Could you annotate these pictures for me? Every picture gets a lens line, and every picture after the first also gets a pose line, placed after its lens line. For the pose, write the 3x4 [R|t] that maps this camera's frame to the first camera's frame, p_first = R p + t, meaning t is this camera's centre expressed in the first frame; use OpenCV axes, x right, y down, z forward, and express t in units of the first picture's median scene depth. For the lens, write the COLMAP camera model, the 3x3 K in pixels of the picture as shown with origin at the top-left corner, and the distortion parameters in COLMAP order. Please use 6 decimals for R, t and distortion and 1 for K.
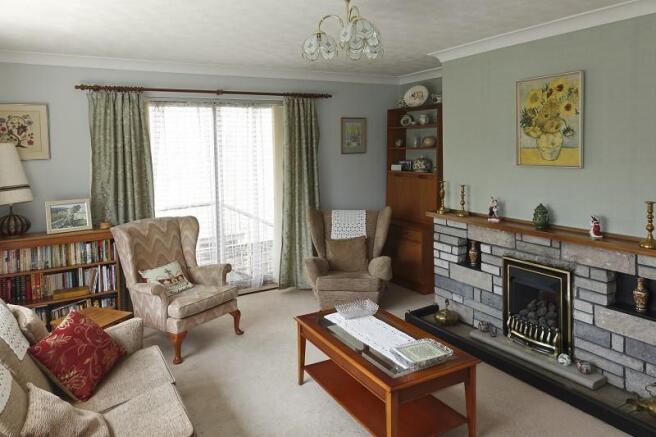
lens RADIAL K [[467.4, 0, 328.0], [0, 467.4, 218.5], [0, 0, 1]] dist [0.000297, -0.000420]
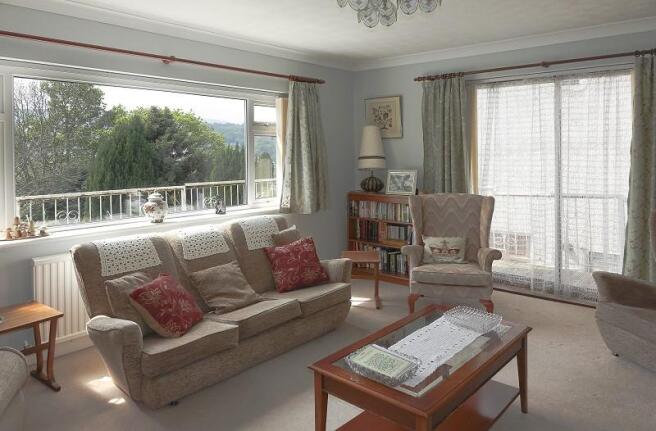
lens RADIAL K [[459.2, 0, 328.0], [0, 459.2, 215.5], [0, 0, 1]] dist [-0.003536, 0.000400]
pose [[0.334841, 0.155465, -0.929361, 0.543505], [-0.143420, 0.983212, 0.112801, -0.028858], [0.931296, 0.095519, 0.351517, 0.370488]]
